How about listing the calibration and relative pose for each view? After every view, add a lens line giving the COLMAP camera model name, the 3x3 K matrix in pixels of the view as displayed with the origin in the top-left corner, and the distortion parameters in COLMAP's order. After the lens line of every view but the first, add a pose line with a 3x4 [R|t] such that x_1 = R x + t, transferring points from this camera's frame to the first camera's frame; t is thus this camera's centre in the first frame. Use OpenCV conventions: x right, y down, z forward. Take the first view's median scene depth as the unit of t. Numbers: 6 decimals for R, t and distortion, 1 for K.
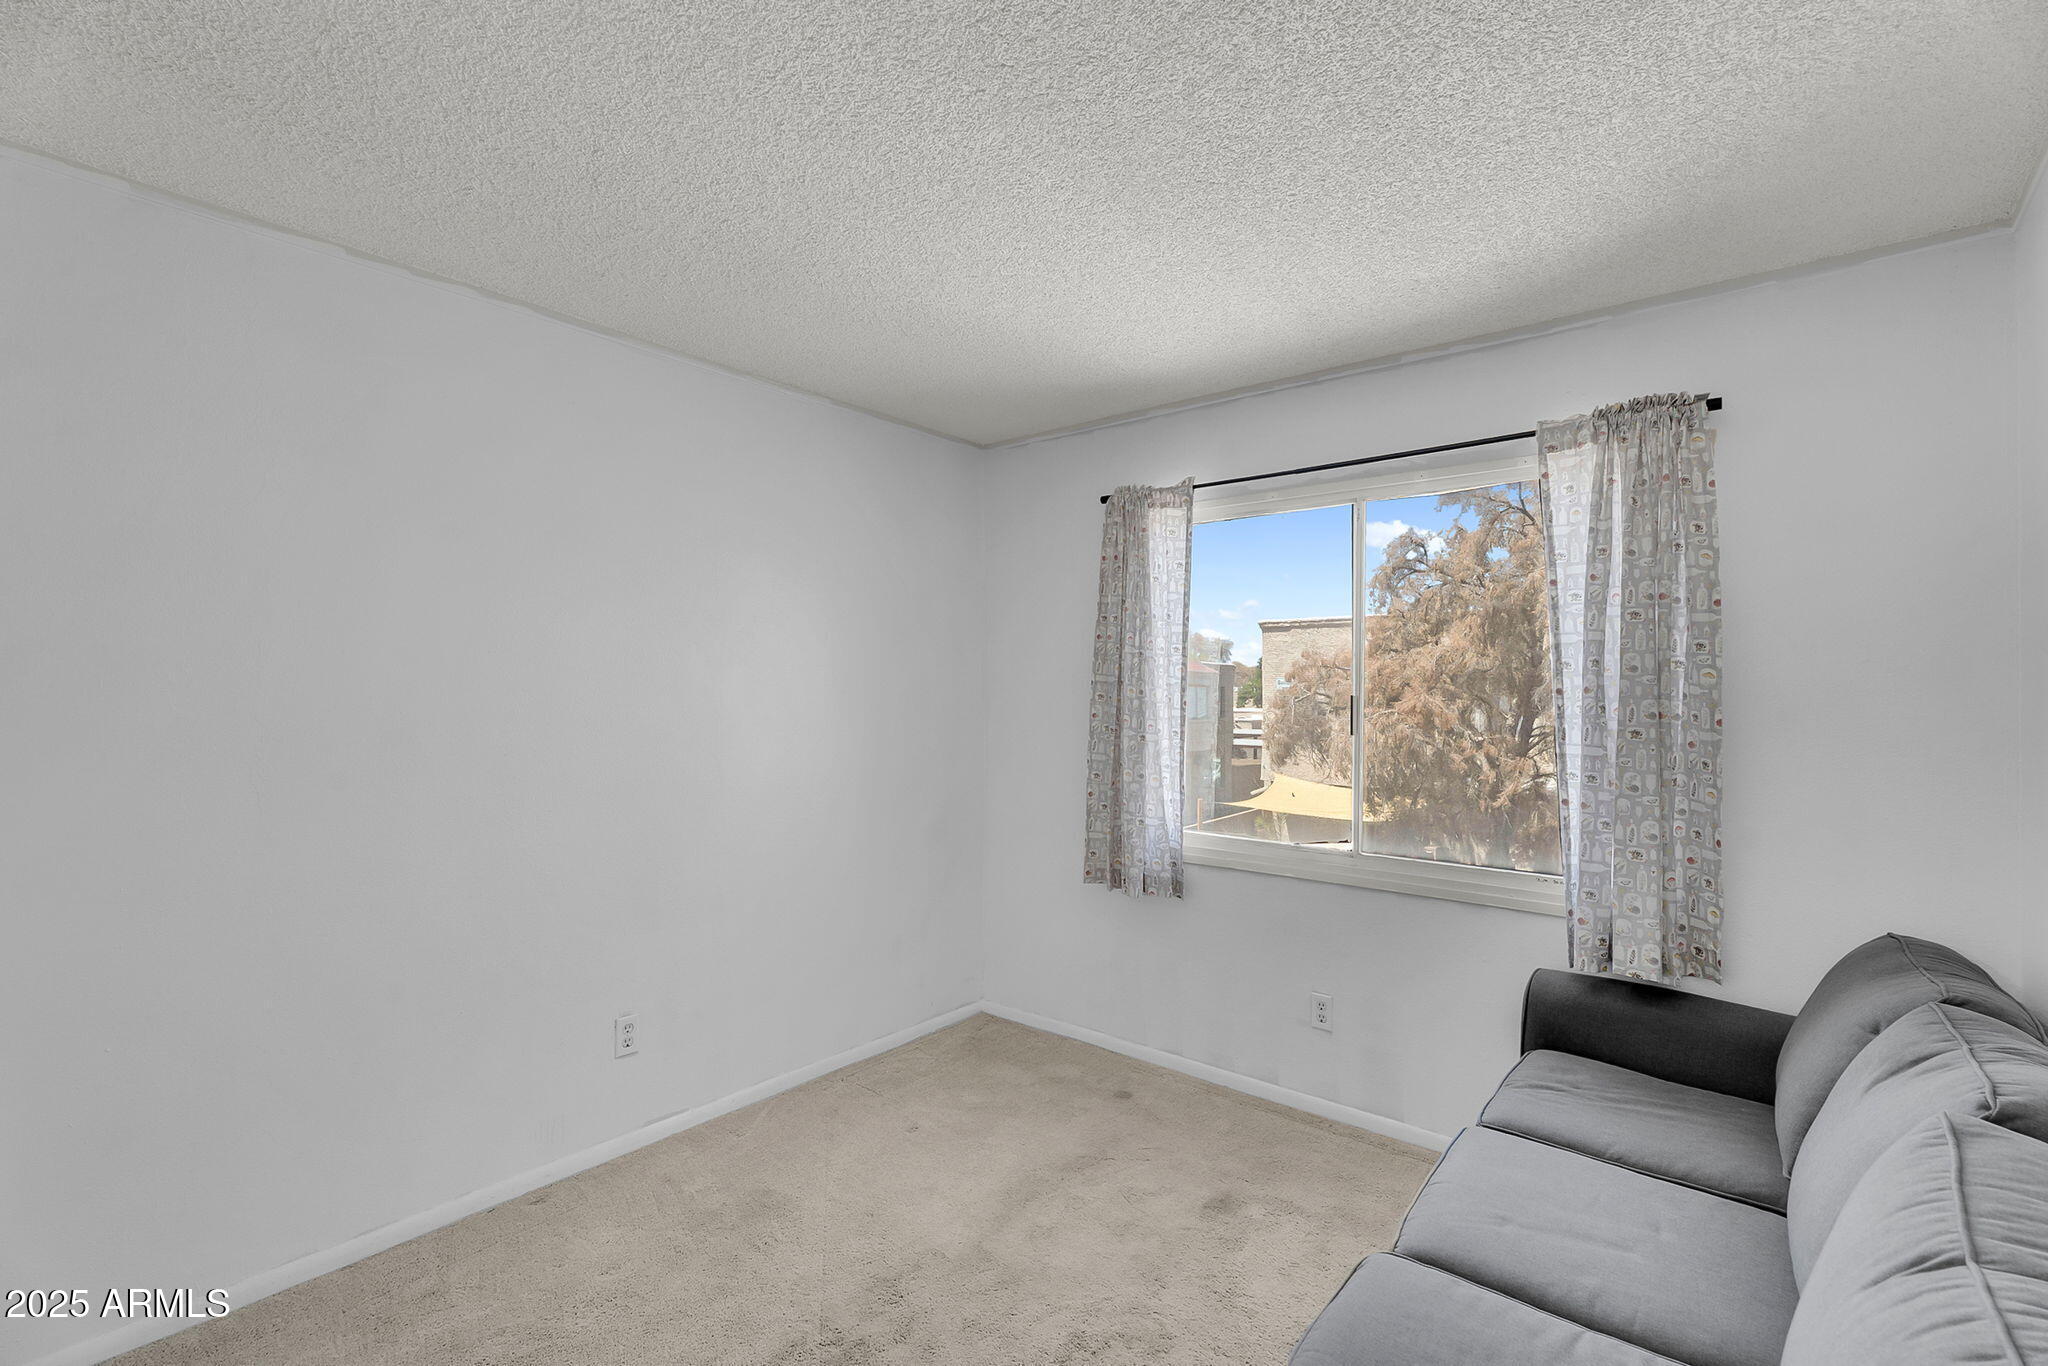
lens RADIAL K [[898.5, 0, 1024.0], [0, 898.5, 683.0], [0, 0, 1]] dist [-0.001142, -0.000141]
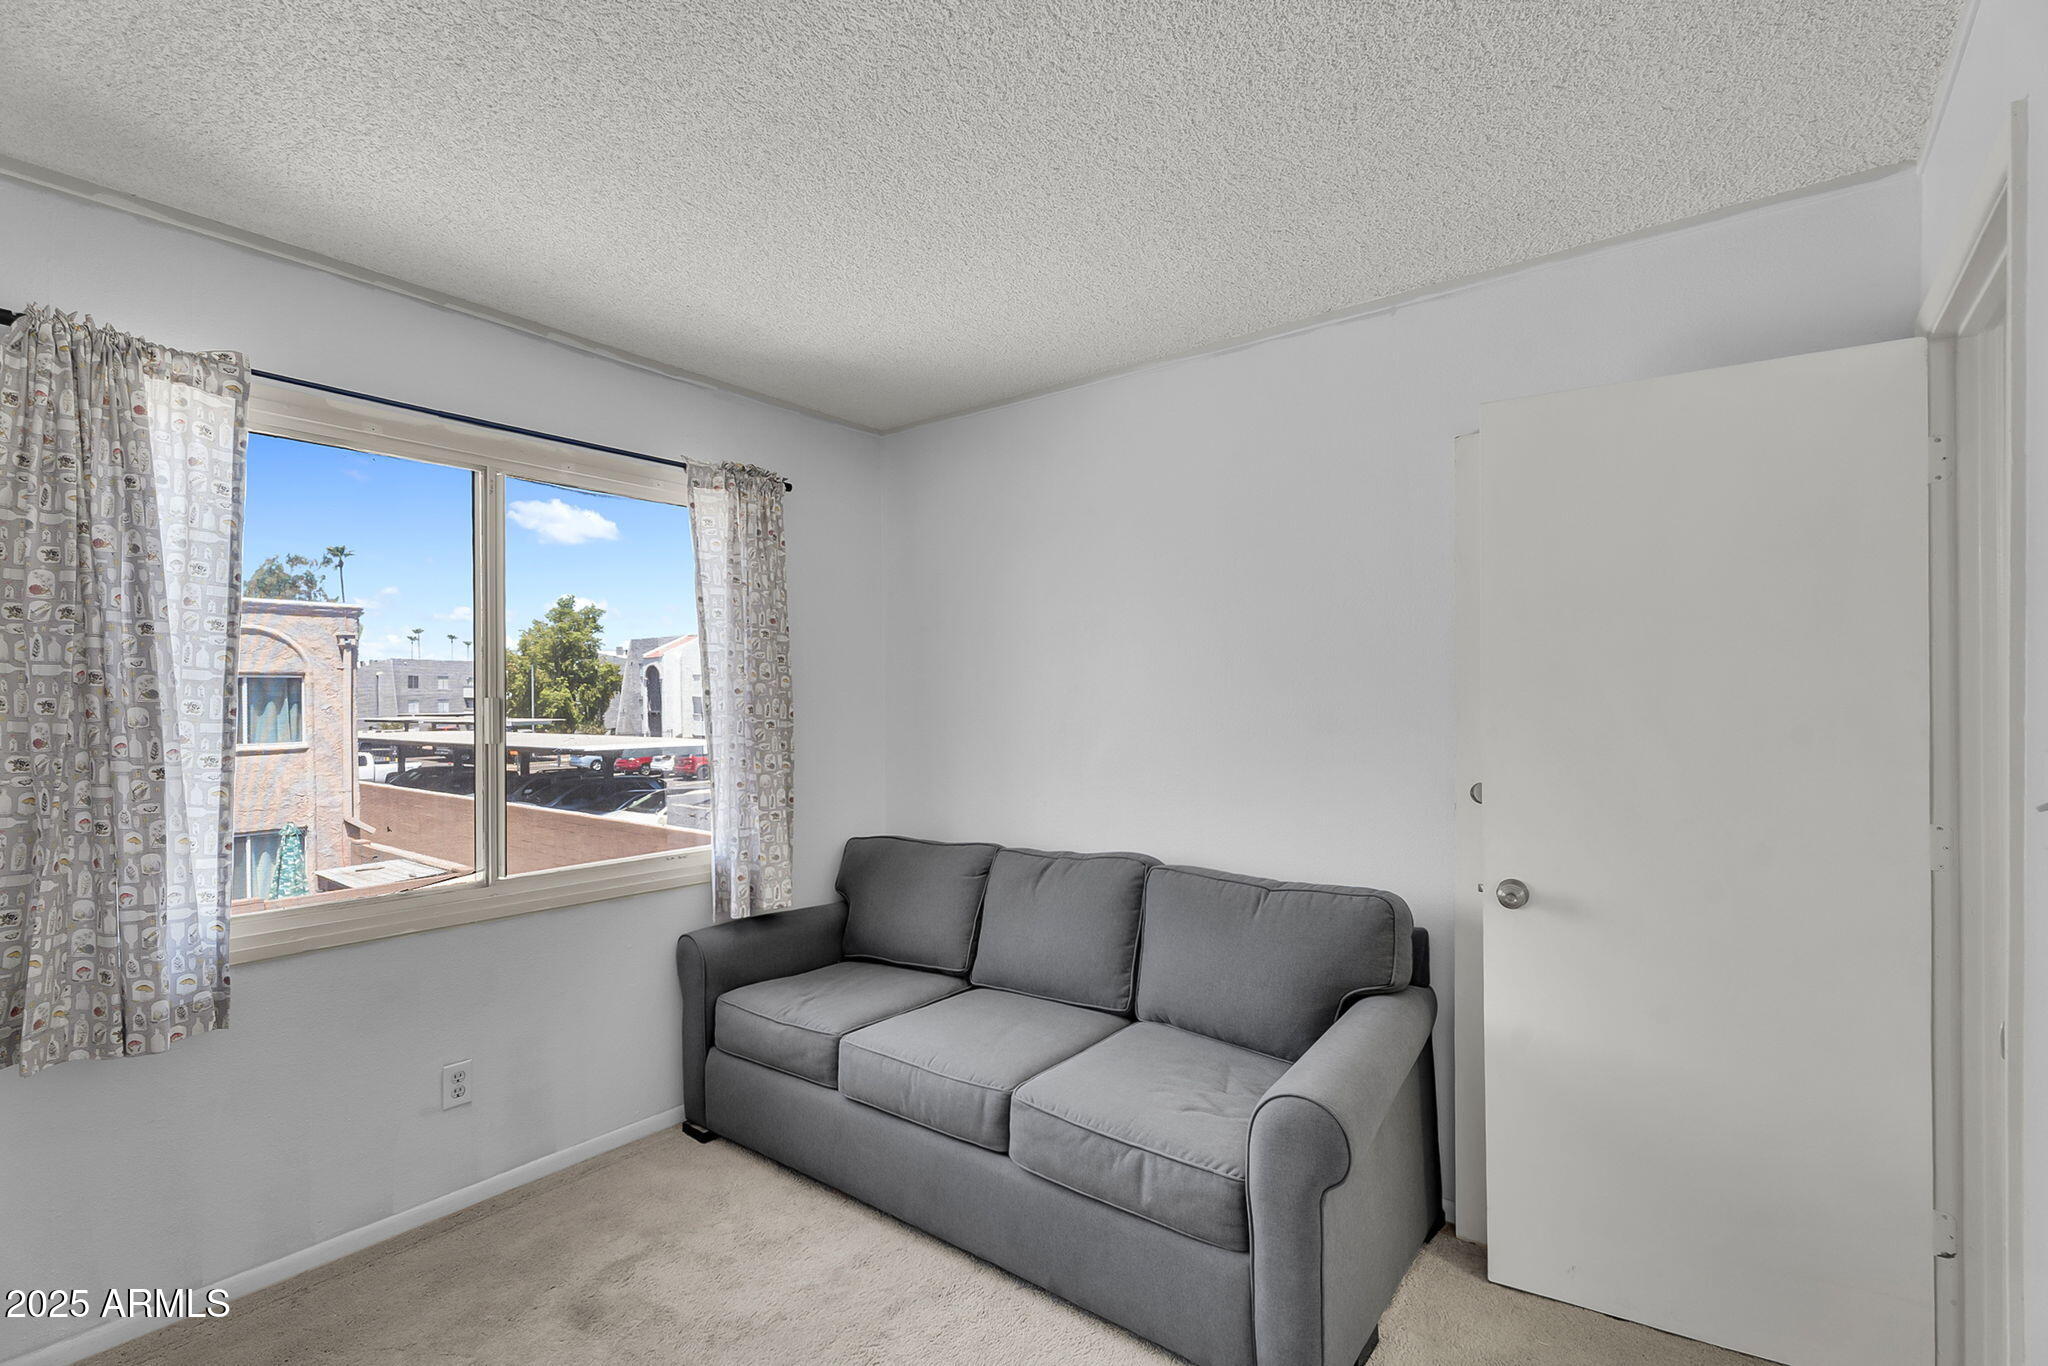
lens RADIAL K [[937.1, 0, 1024.0], [0, 937.1, 683.0], [0, 0, 1]] dist [-0.000866, -0.000034]
pose [[-0.028551, 0.007290, 0.999566, -0.542369], [-0.011004, 0.999911, -0.007607, 0.001677], [-0.999532, -0.011217, -0.028468, 0.517120]]
